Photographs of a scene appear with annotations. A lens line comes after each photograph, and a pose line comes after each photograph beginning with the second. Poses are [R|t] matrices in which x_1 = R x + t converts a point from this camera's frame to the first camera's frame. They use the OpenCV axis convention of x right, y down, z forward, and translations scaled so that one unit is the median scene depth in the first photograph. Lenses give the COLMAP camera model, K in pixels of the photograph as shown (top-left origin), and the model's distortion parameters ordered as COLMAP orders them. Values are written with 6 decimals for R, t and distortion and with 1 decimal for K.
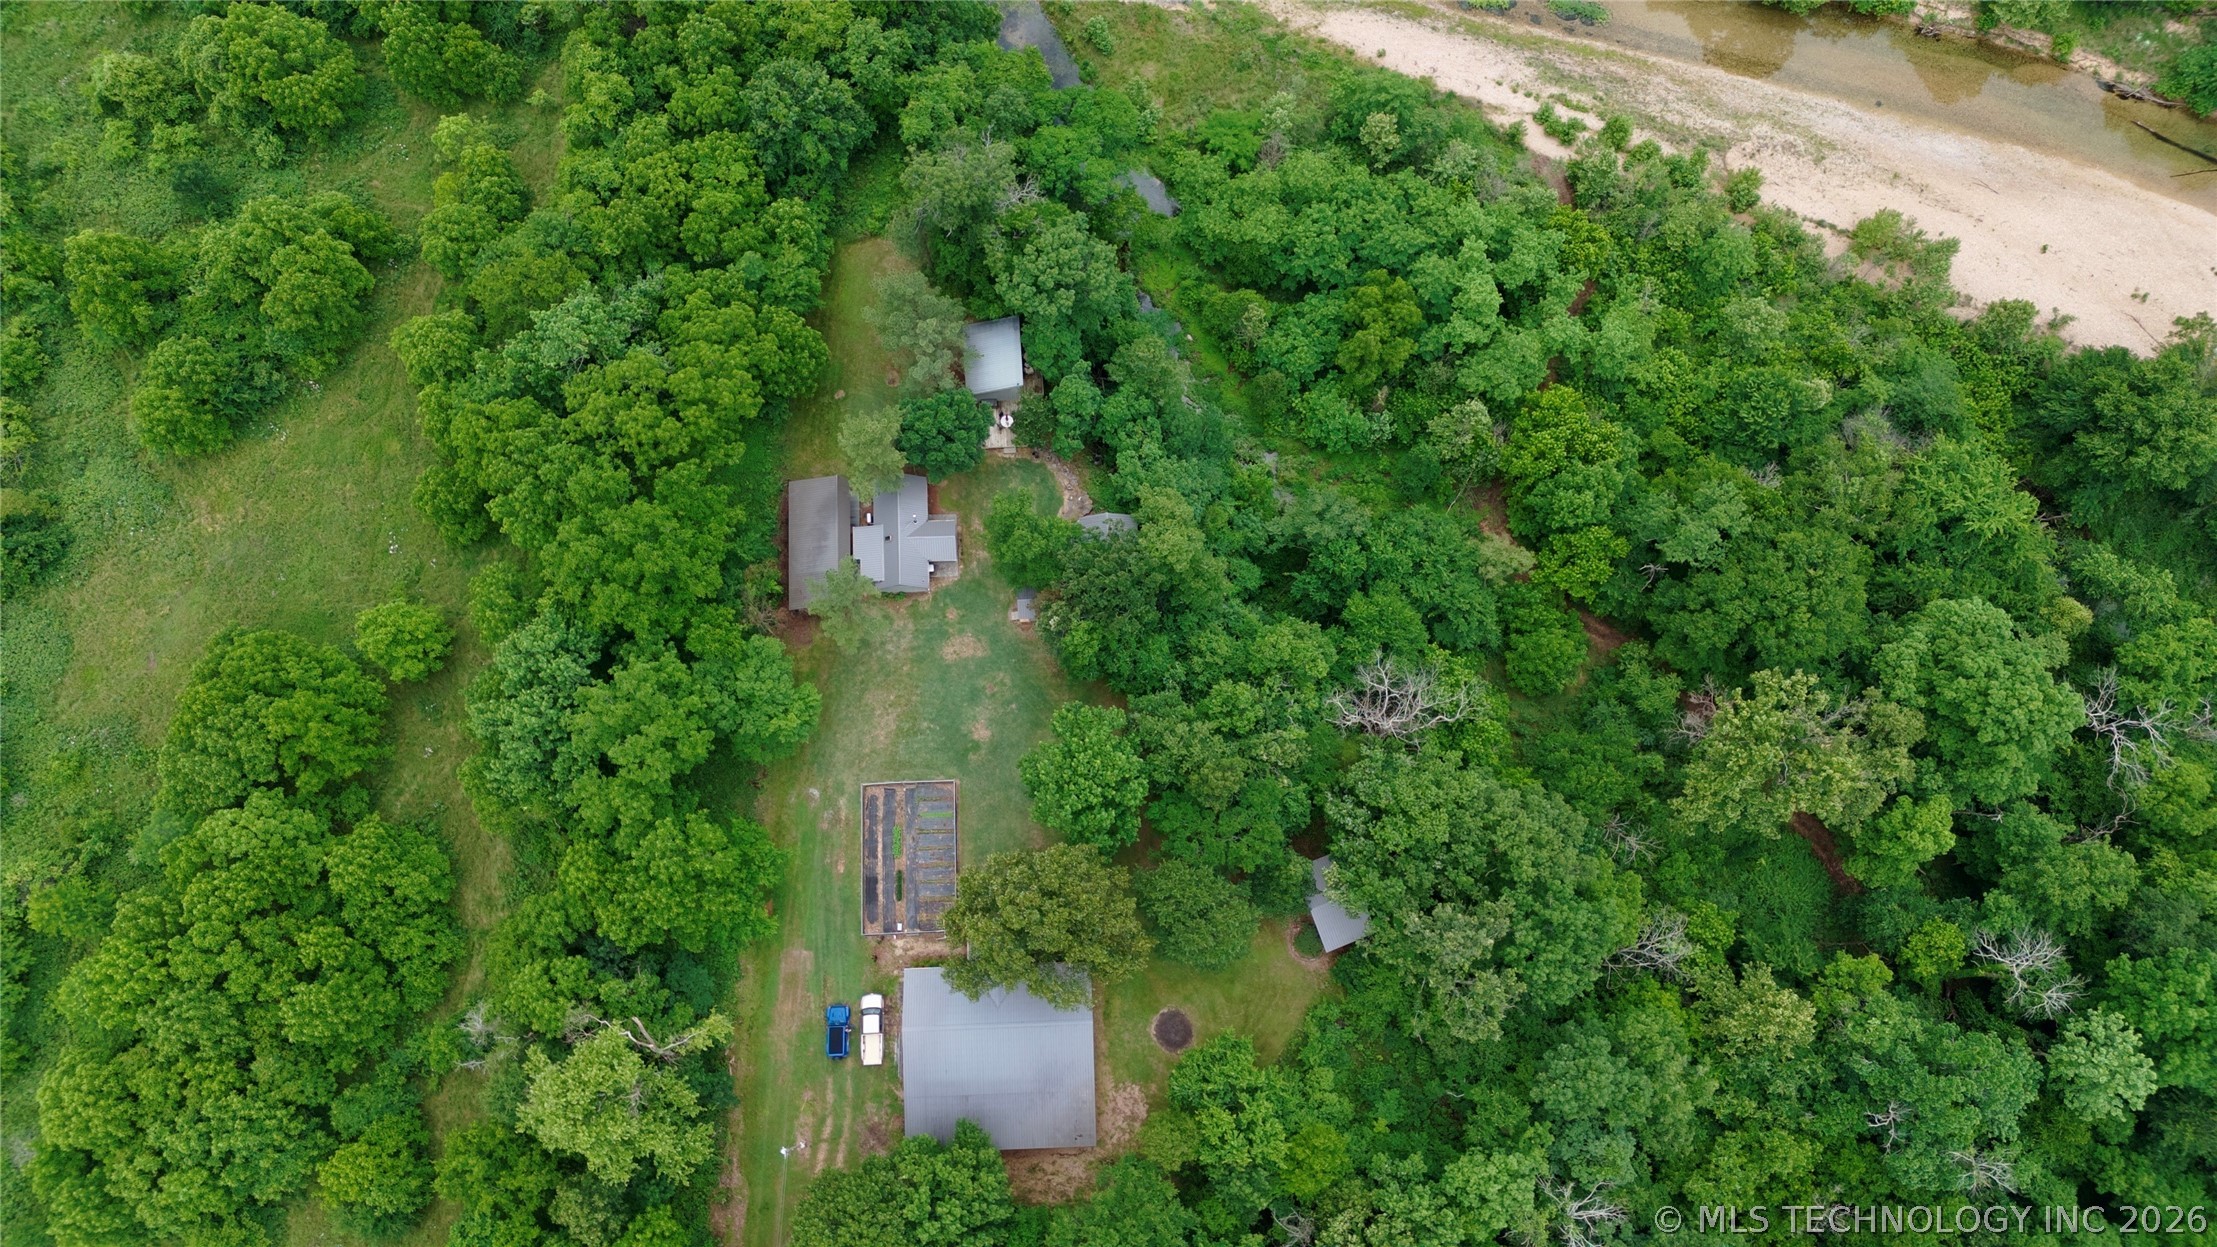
lens RADIAL K [[1552.9, 0, 1102.3], [0, 1552.9, 624.7], [0, 0, 1]] dist [0.071008, -0.071601]
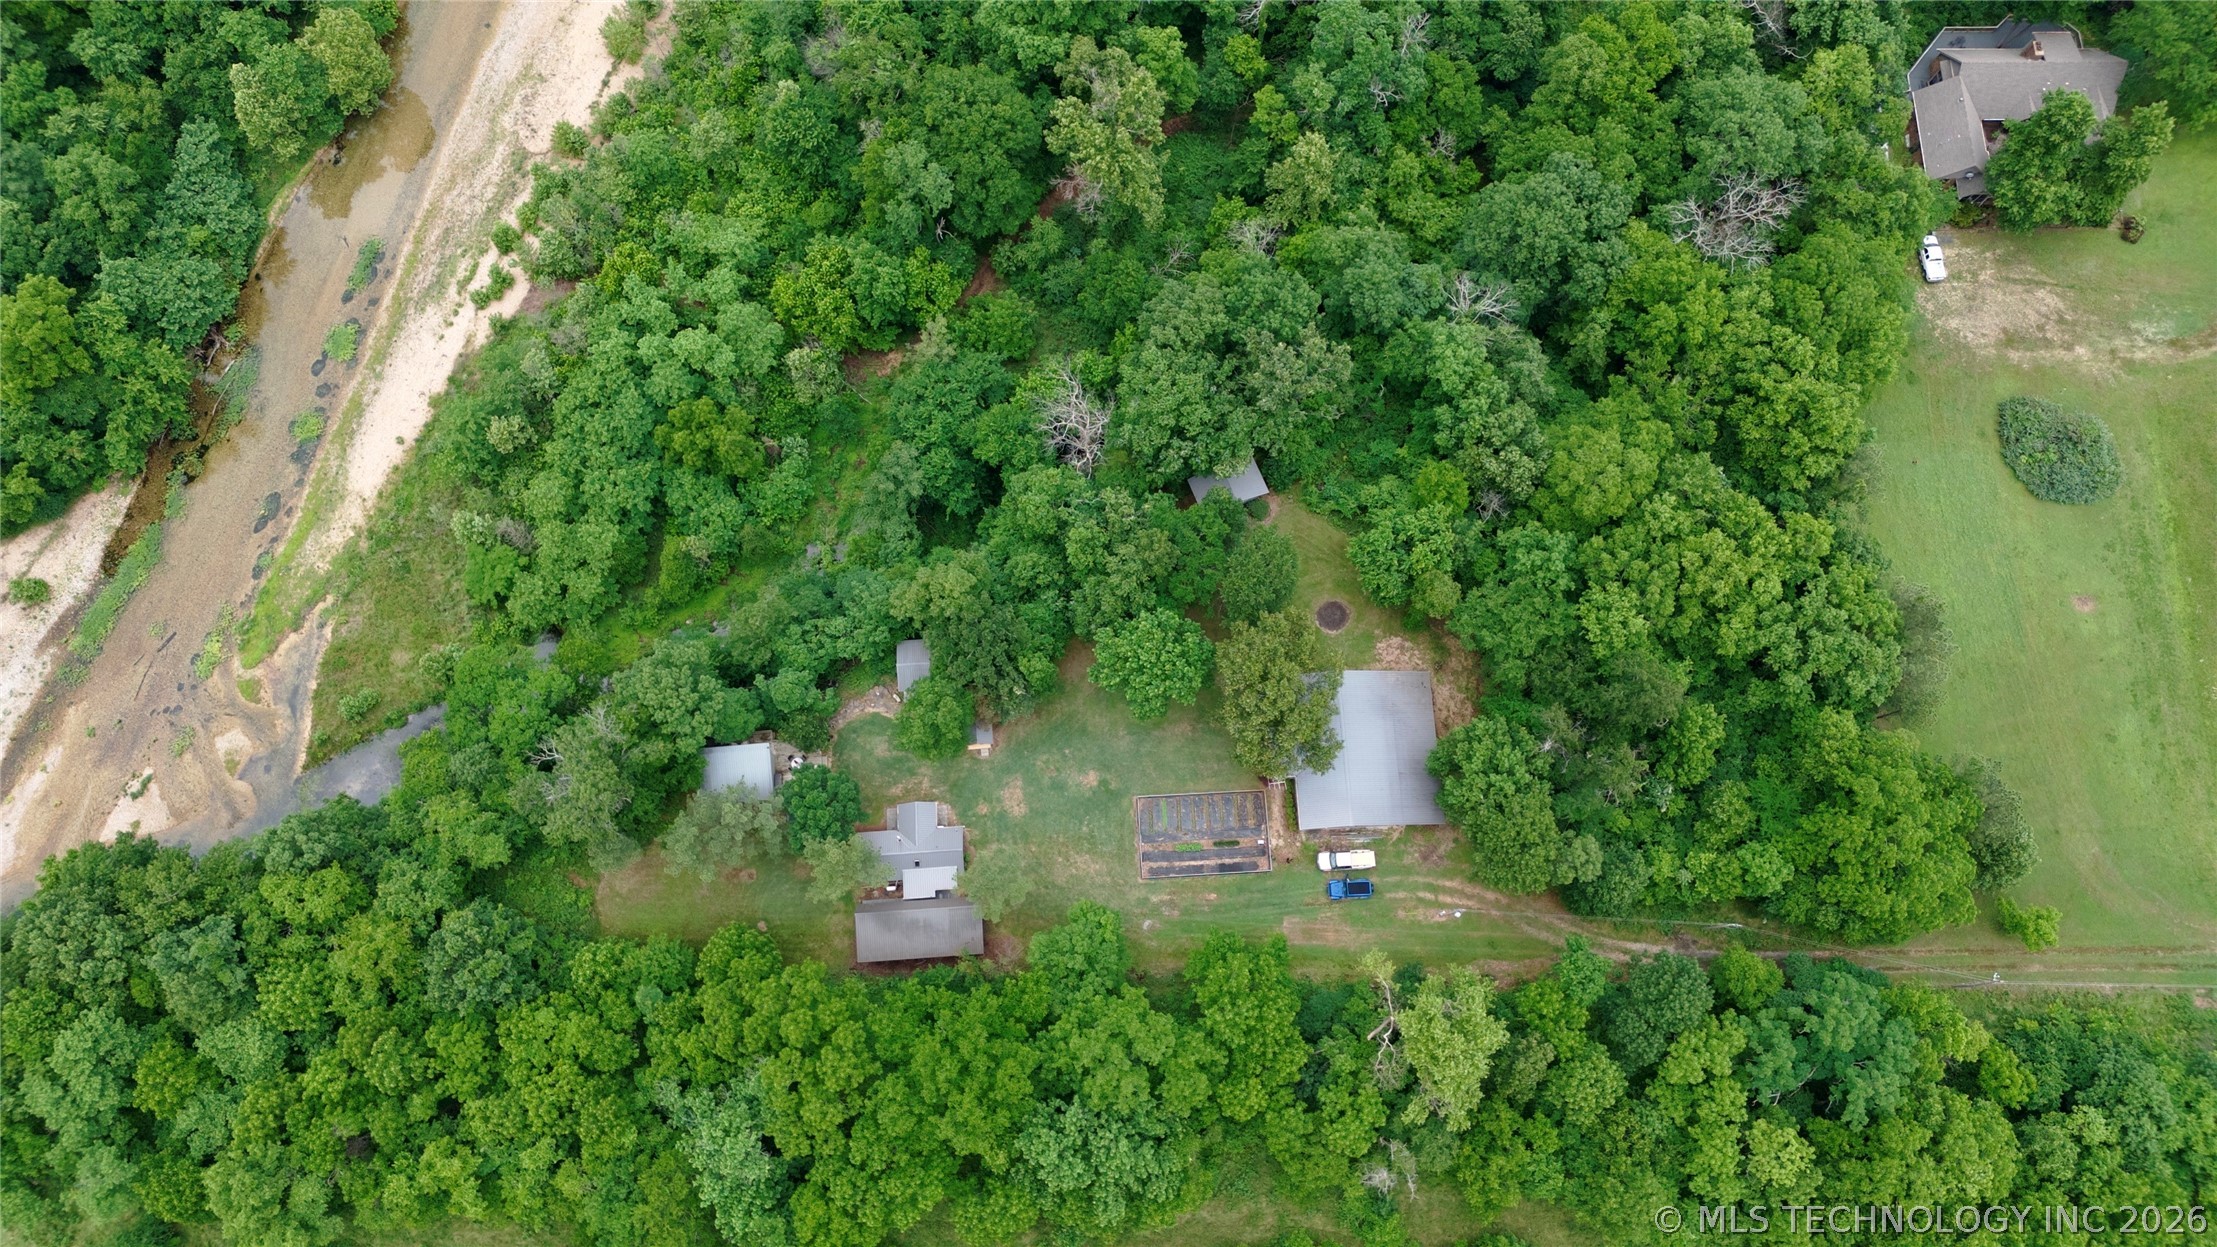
lens RADIAL K [[1552.9, 0, 1105.7], [0, 1552.9, 633.1], [0, 0, 1]] dist [0.071008, -0.071601]
pose [[-0.016131, -0.974125, 0.225433, -0.226183], [0.962052, 0.046300, 0.268908, -0.226272], [-0.272387, 0.221217, 0.936413, -0.088422]]
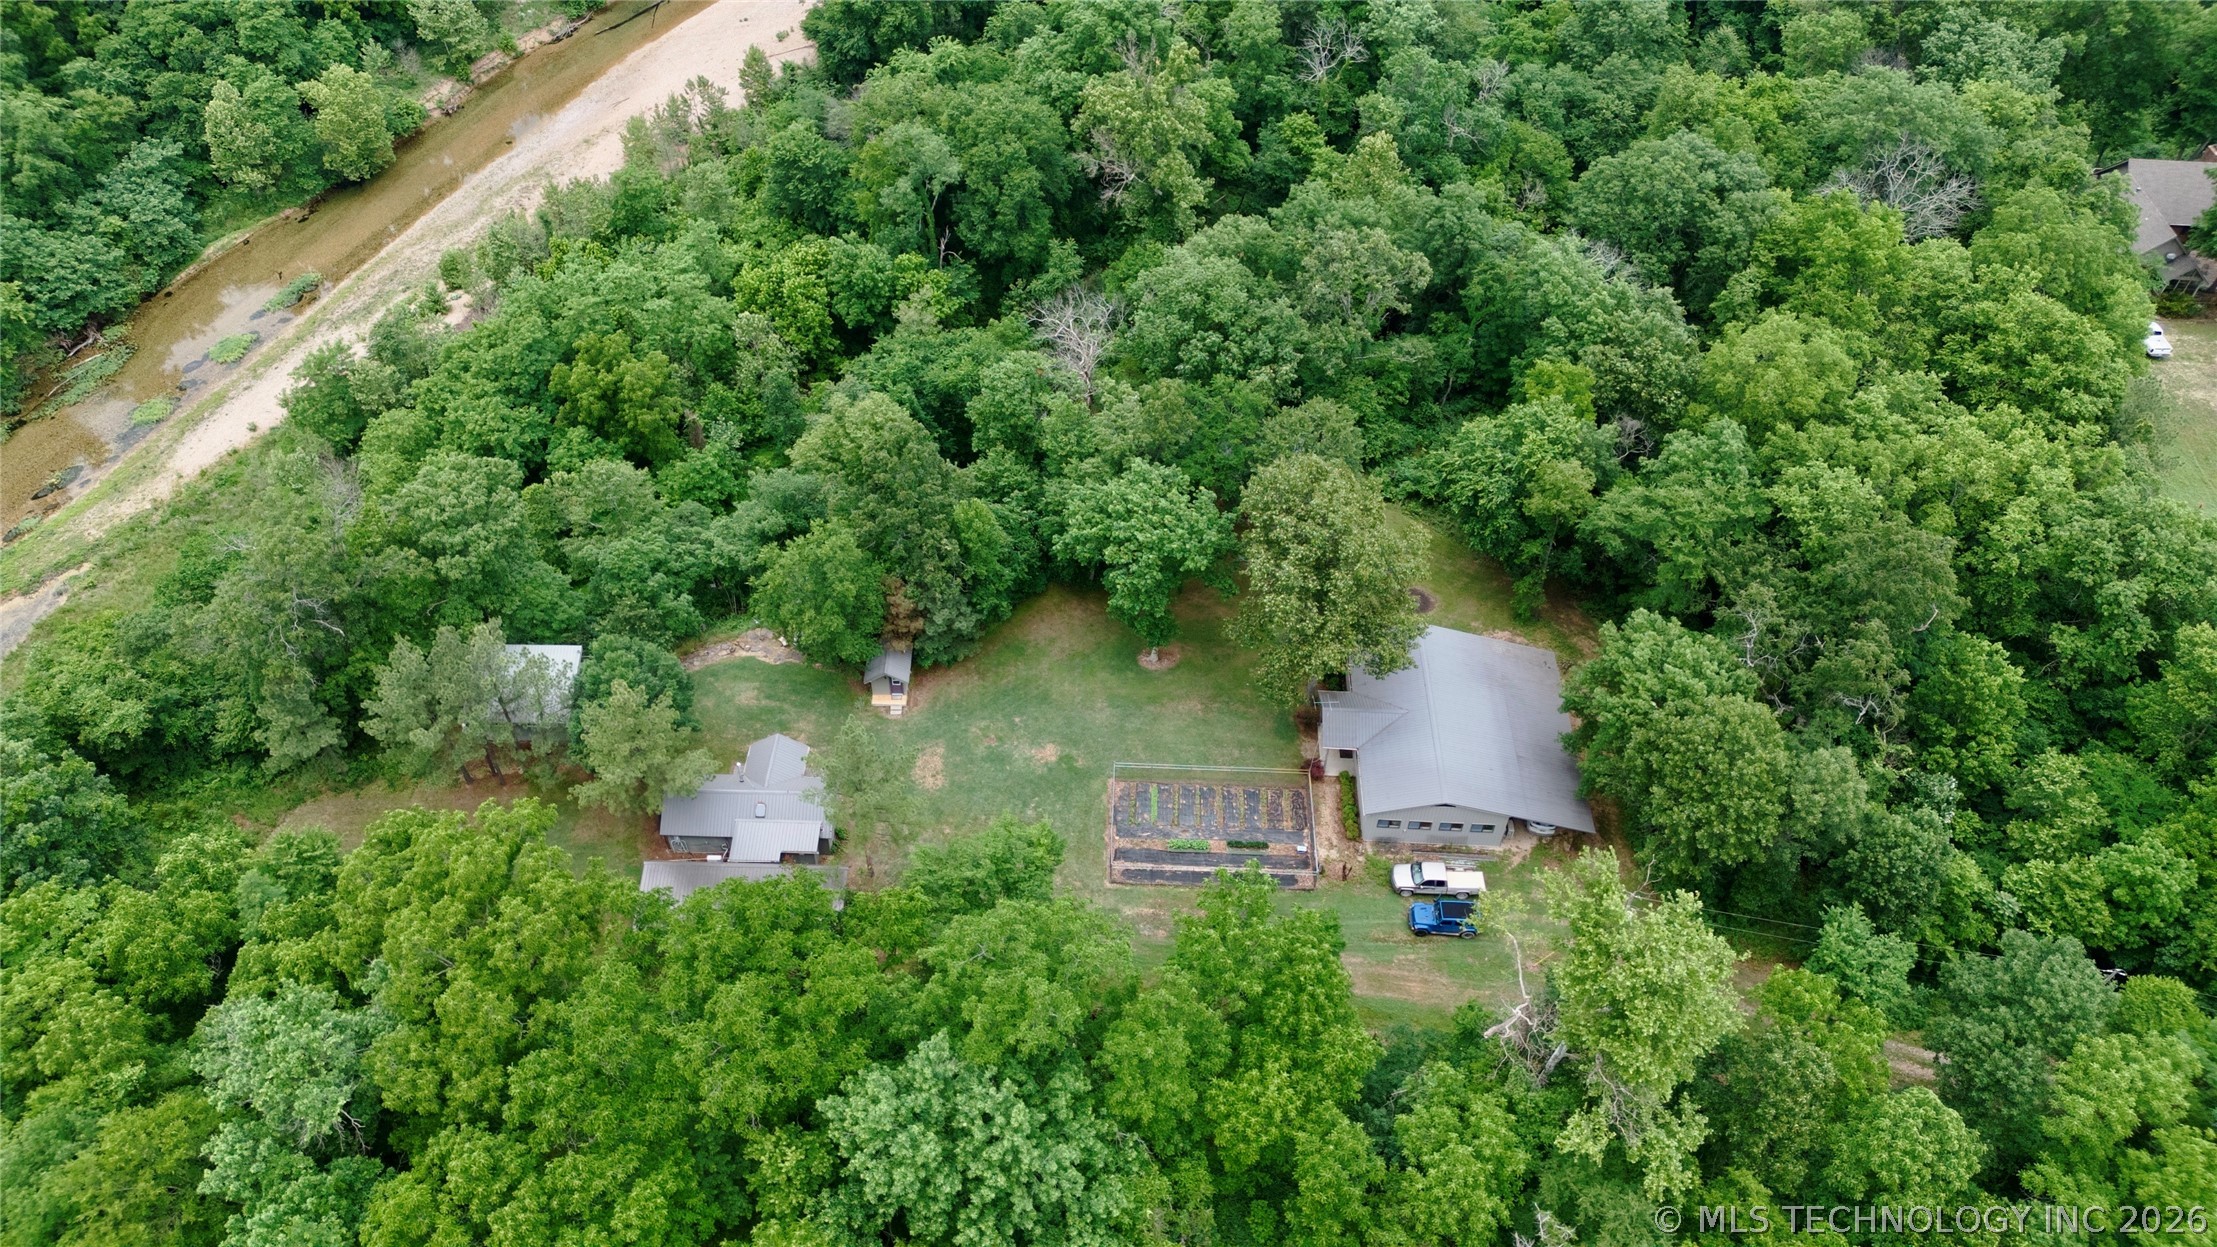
lens RADIAL K [[1552.9, 0, 1105.7], [0, 1552.9, 628.1], [0, 0, 1]] dist [0.071008, -0.071601]
pose [[0.068581, -0.731903, 0.677949, -0.534869], [0.961075, 0.230771, 0.151916, -0.031618], [-0.267639, 0.641141, 0.719241, 0.402142]]
